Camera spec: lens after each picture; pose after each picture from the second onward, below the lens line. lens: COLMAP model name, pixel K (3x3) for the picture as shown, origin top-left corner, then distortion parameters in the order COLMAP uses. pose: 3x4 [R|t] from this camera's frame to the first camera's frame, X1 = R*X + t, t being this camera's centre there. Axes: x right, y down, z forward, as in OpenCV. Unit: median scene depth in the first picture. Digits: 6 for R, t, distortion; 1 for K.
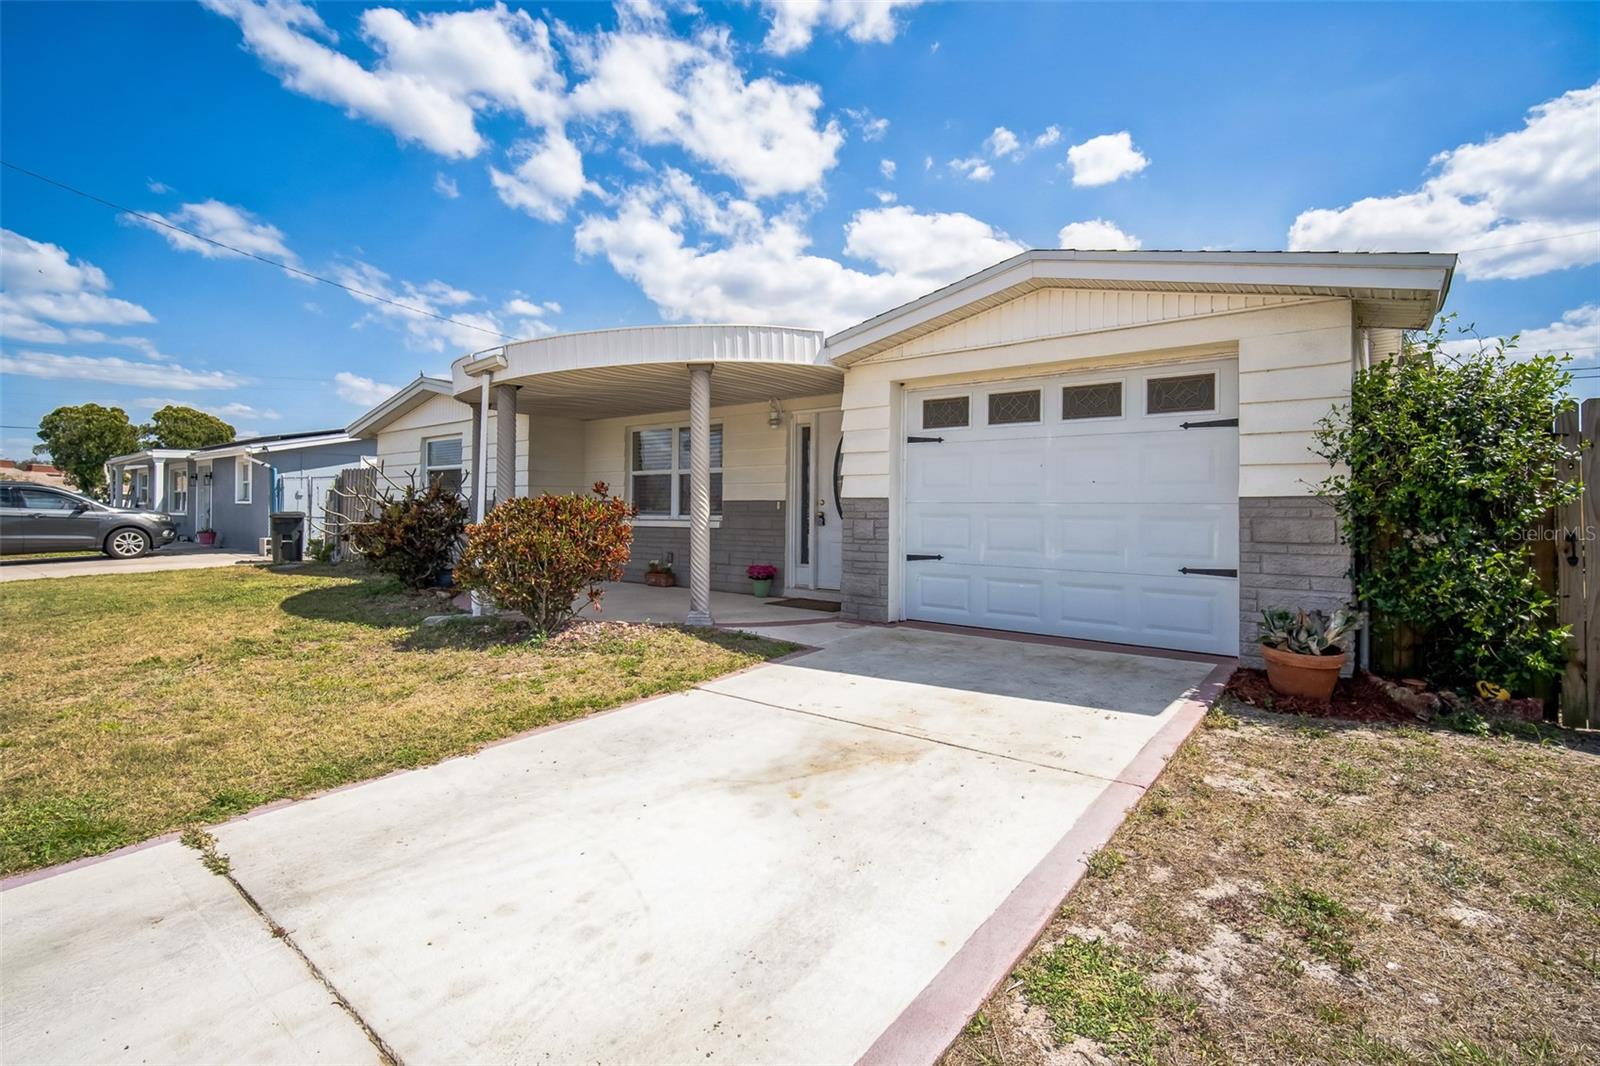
lens RADIAL K [[728.6, 0, 823.1], [0, 728.6, 505.3], [0, 0, 1]] dist [-0.002564, -0.000043]
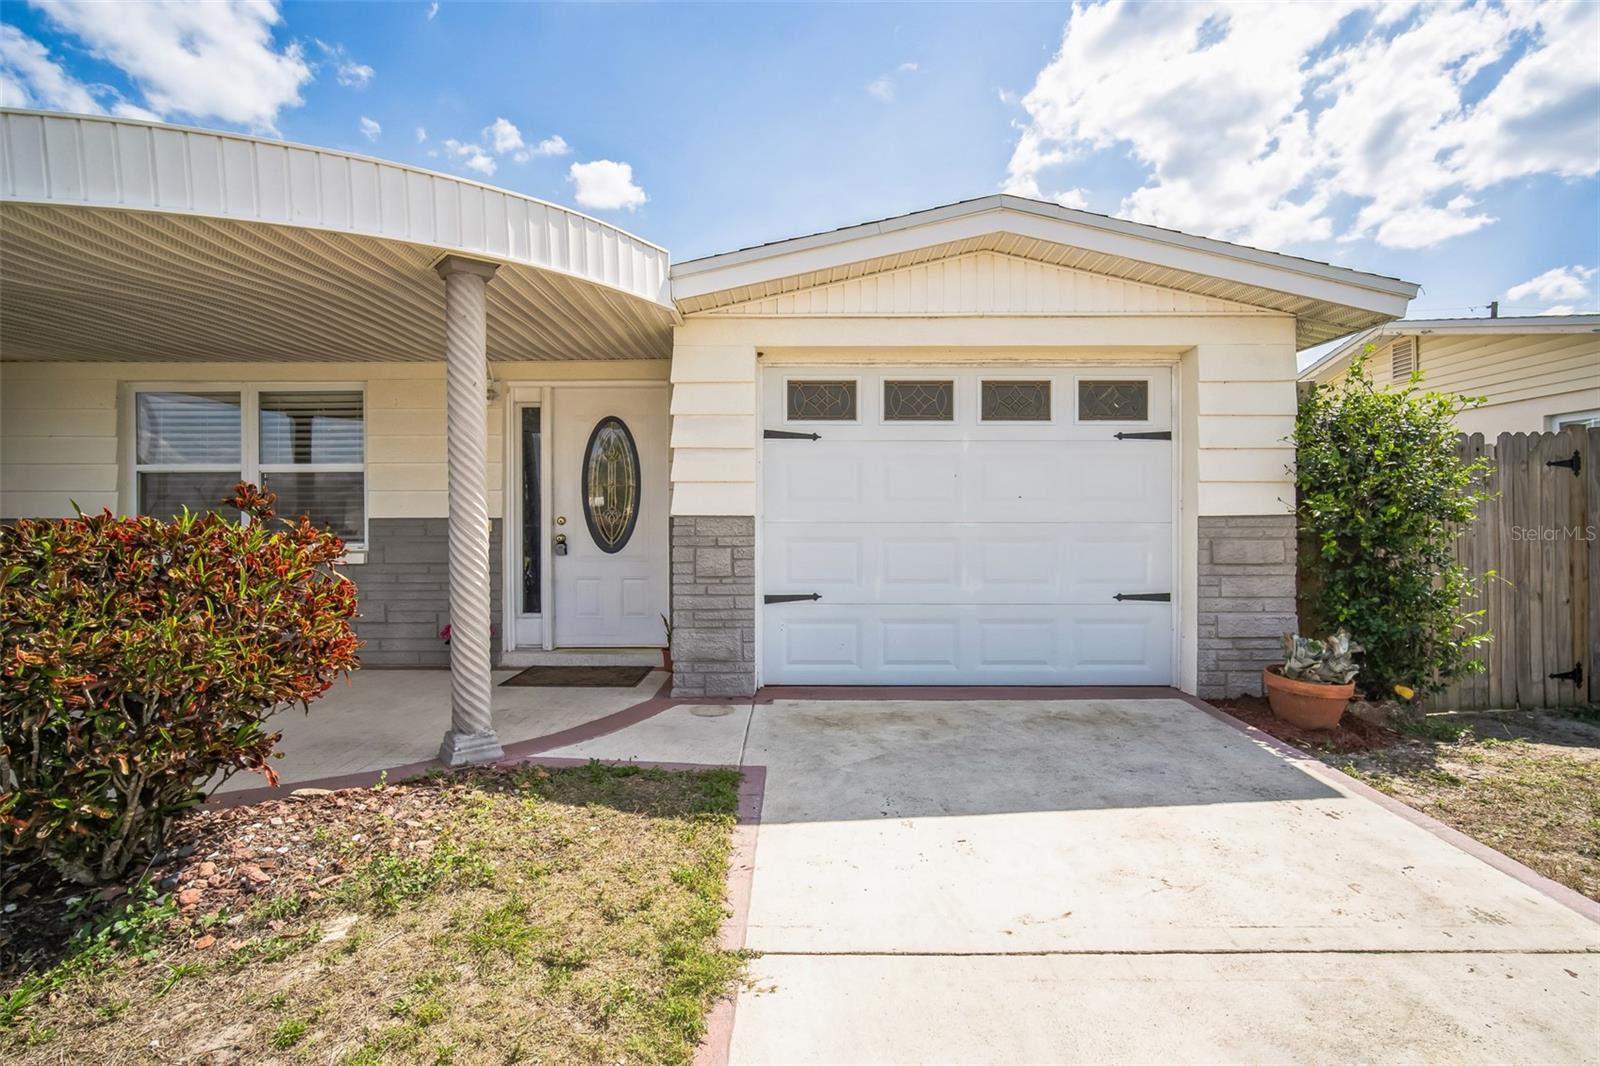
lens RADIAL K [[719.7, 0, 802.5], [0, 719.7, 527.7], [0, 0, 1]] dist [-0.027864, 0.011906]
pose [[0.803546, -0.014132, 0.595075, -0.279167], [0.003829, 0.999820, 0.018575, -0.011572], [-0.595230, -0.012647, 0.803455, 0.424227]]
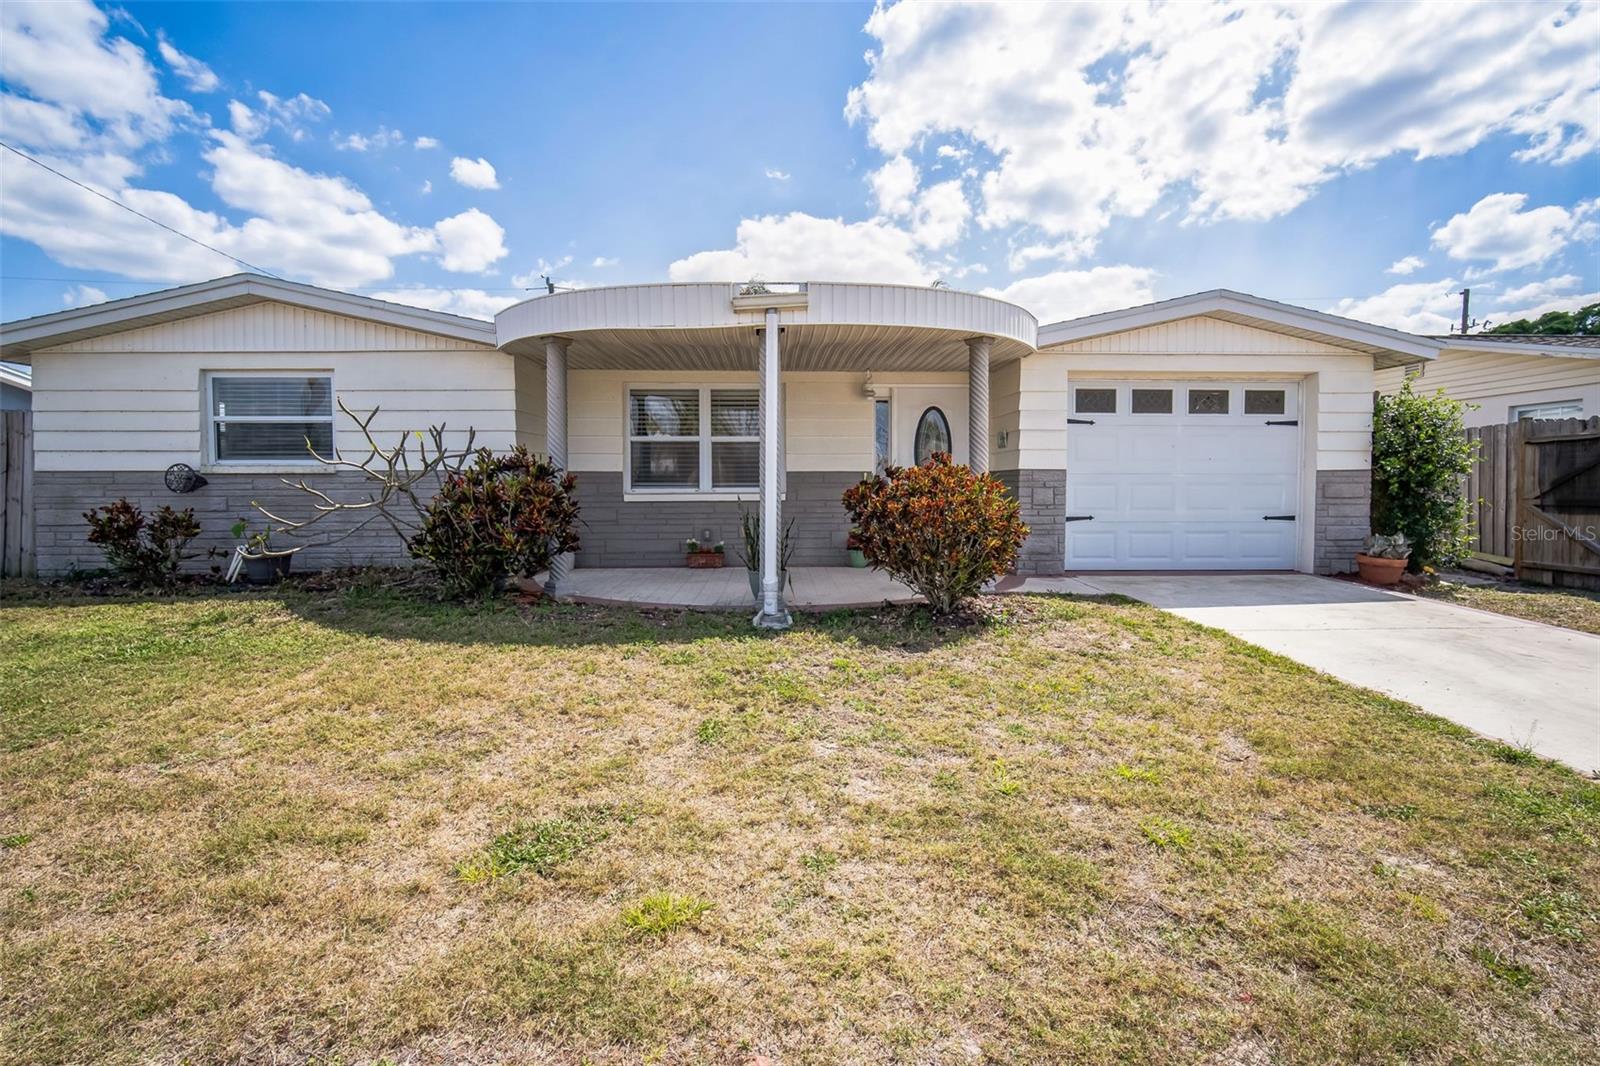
lens RADIAL K [[695.1, 0, 842.5], [0, 695.1, 508.5], [0, 0, 1]] dist [-0.007856, -0.000036]
pose [[0.776378, -0.031904, 0.629460, -0.907525], [0.002018, 0.998839, 0.048136, -0.002096], [-0.630265, -0.036101, 0.775541, 0.348475]]
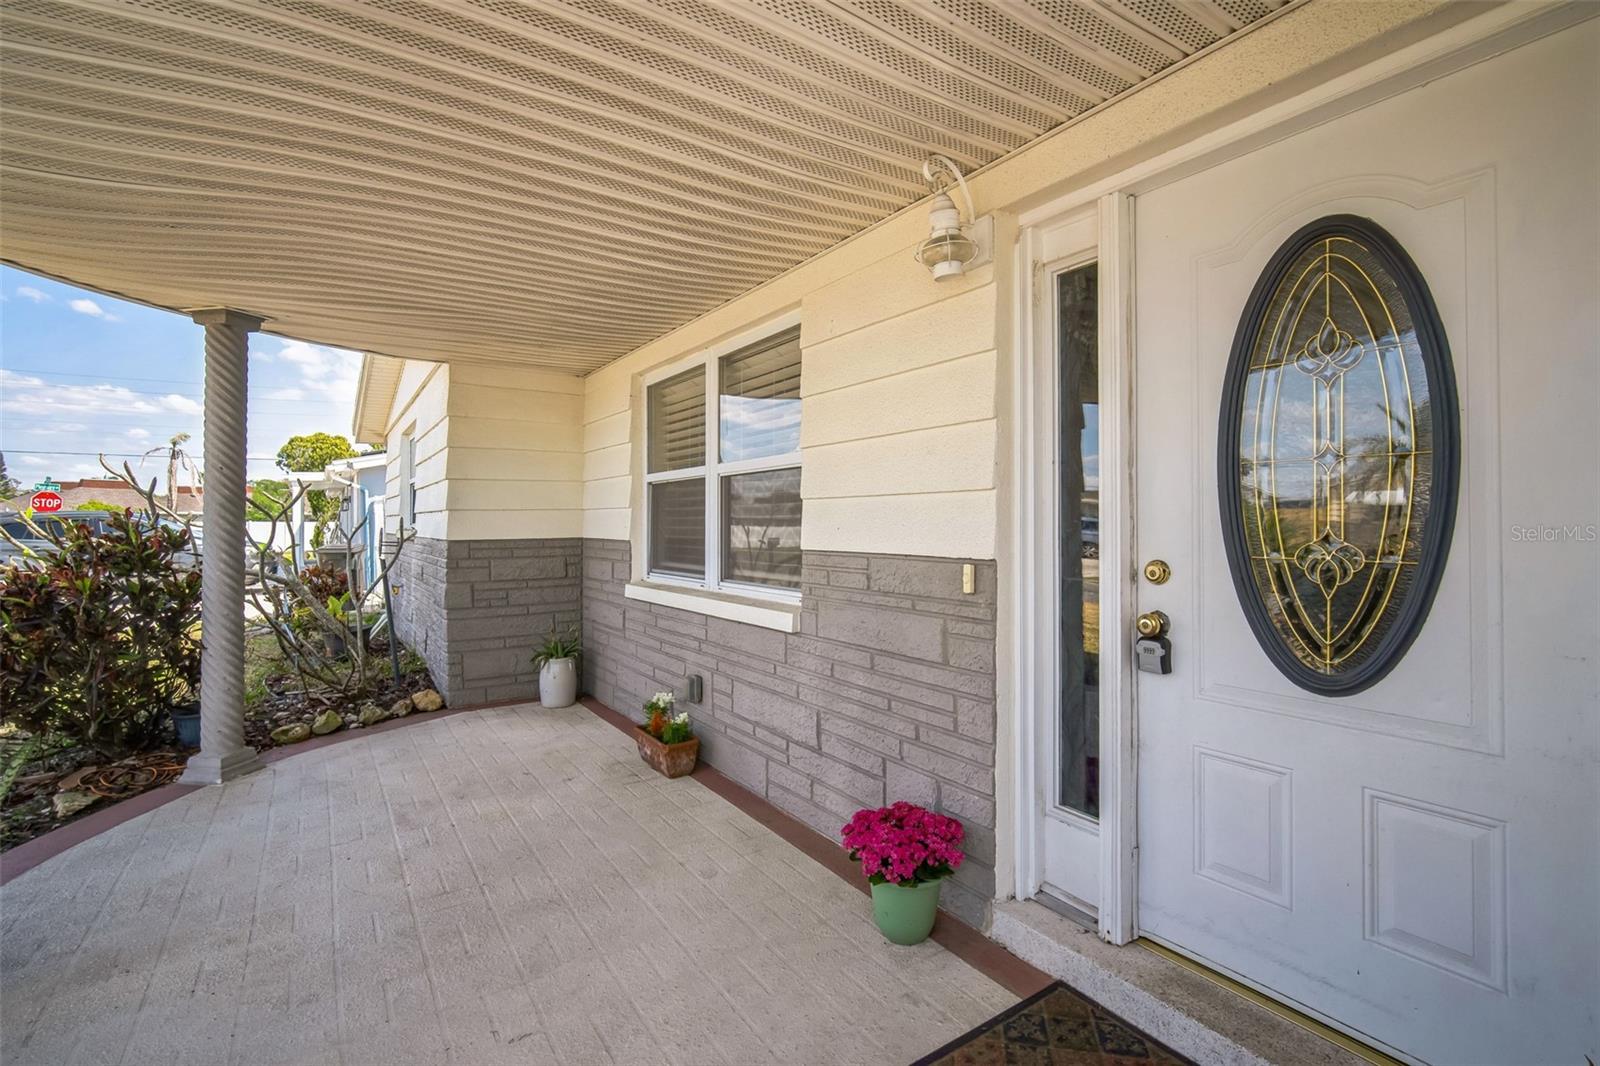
lens RADIAL K [[722.2, 0, 801.6], [0, 722.2, 514.8], [0, 0, 1]] dist [-0.007611, 0.000281]
pose [[0.949620, -0.016175, -0.312987, -0.047177], [0.016285, 0.999865, -0.002262, -0.029963], [0.312981, -0.002949, 0.949755, 0.955188]]
